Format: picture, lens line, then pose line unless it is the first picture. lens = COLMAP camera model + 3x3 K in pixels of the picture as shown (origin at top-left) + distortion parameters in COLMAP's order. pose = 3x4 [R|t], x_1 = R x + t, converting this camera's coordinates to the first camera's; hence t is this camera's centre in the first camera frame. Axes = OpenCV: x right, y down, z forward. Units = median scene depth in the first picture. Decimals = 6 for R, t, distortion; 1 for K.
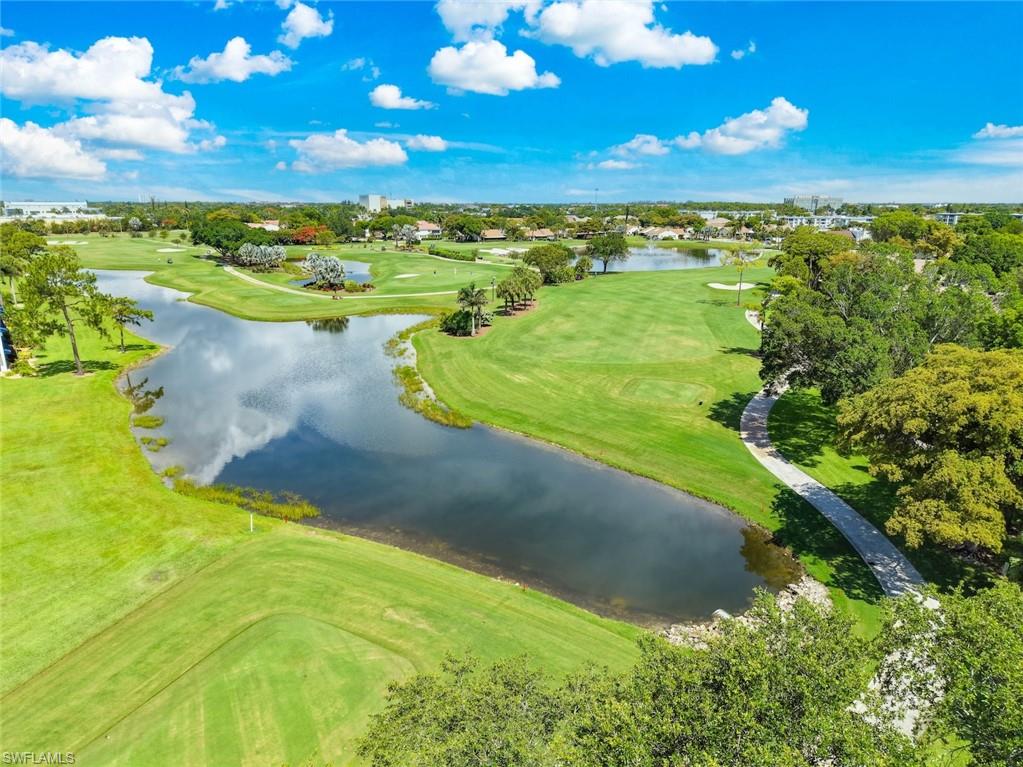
lens RADIAL K [[695.9, 0, 518.7], [0, 695.9, 388.2], [0, 0, 1]] dist [0.048951, -0.048717]
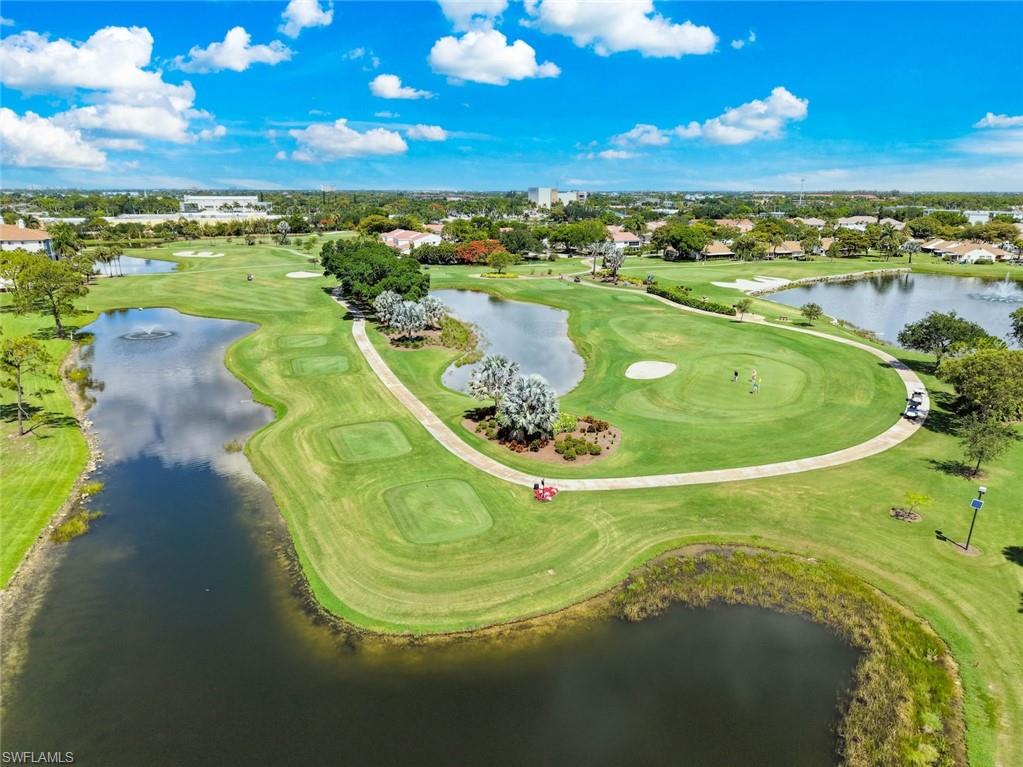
lens RADIAL K [[695.9, 0, 508.3], [0, 695.9, 390.8], [0, 0, 1]] dist [0.048951, -0.048717]
pose [[0.972669, 0.066905, -0.222350, -0.074169], [-0.062526, 0.997687, 0.026685, -0.076798], [0.223621, -0.012053, 0.974602, 0.225483]]
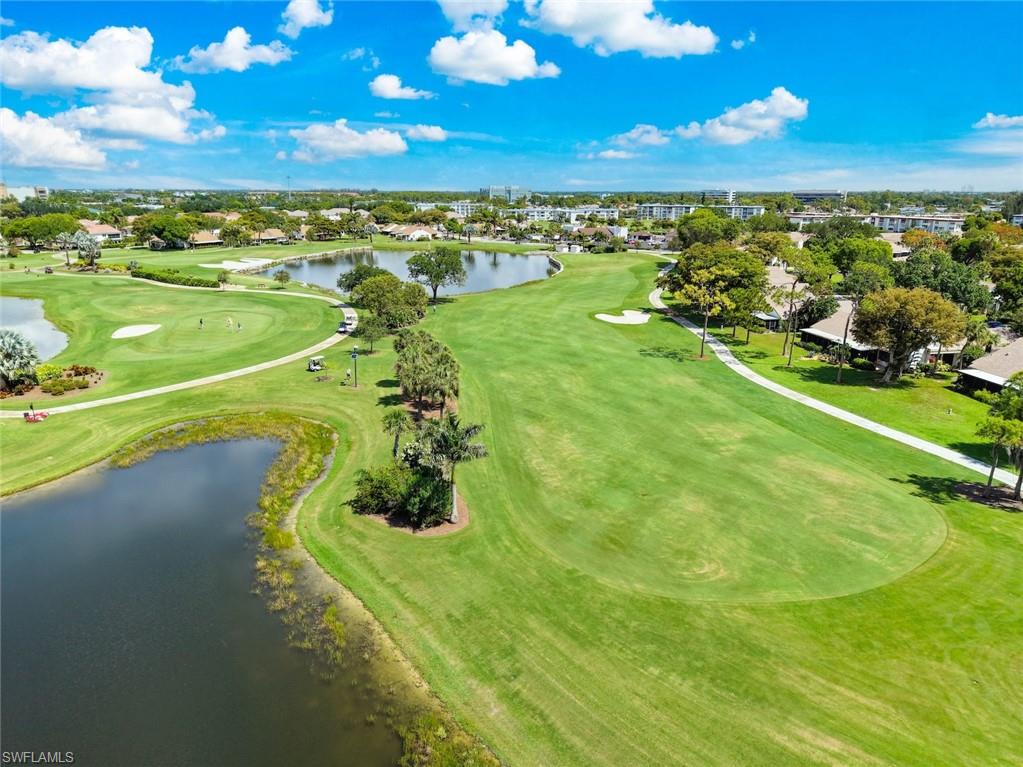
lens RADIAL K [[695.9, 0, 511.4], [0, 695.9, 389.9], [0, 0, 1]] dist [0.048951, -0.048717]
pose [[0.907056, -0.116356, 0.404612, -0.060146], [0.108463, 0.993193, 0.042466, -0.051122], [-0.406800, 0.005366, 0.913502, 0.159611]]
